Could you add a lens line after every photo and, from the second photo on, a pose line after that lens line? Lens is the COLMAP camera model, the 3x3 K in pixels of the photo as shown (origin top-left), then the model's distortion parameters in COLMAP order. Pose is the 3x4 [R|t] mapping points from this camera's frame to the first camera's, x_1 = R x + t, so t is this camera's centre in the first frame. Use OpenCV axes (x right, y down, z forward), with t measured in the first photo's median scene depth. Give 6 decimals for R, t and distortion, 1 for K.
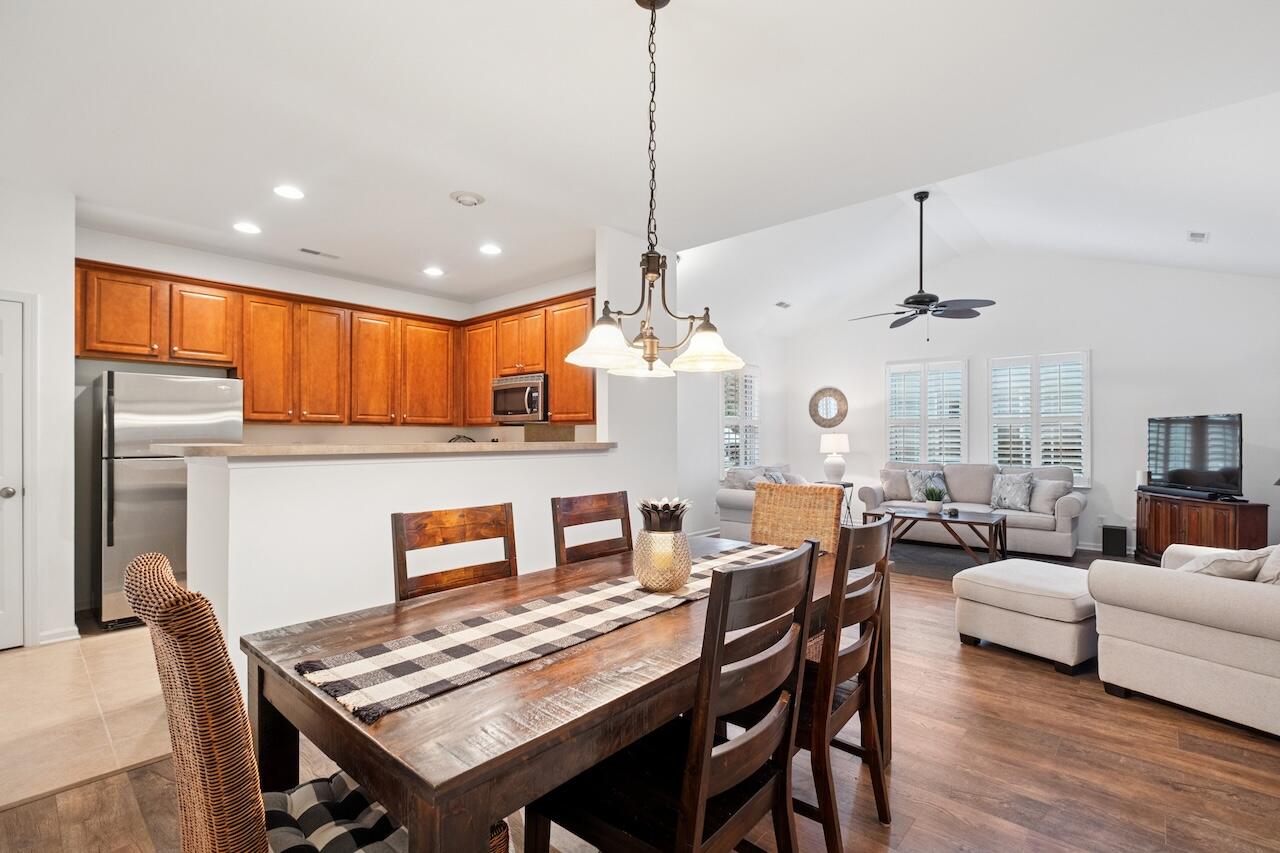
lens RADIAL K [[580.2, 0, 639.3], [0, 580.2, 435.5], [0, 0, 1]] dist [-0.000011, 0.000023]
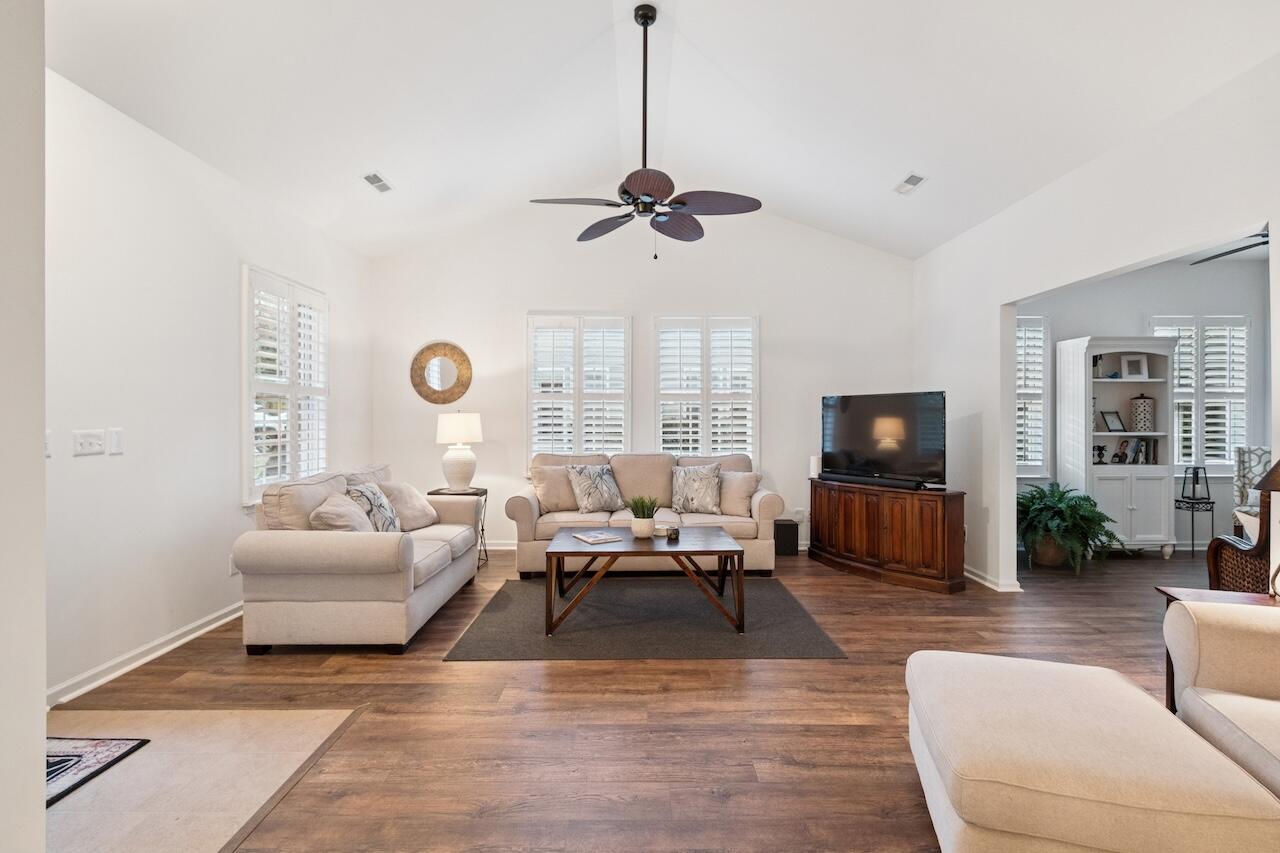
lens RADIAL K [[592.2, 0, 638.2], [0, 592.2, 418.4], [0, 0, 1]] dist [-0.000361, -0.000047]
pose [[0.748358, -0.002024, 0.663292, 0.060007], [-0.000191, 0.999995, 0.003267, 0.000779], [-0.663295, -0.002572, 0.748354, 0.432049]]
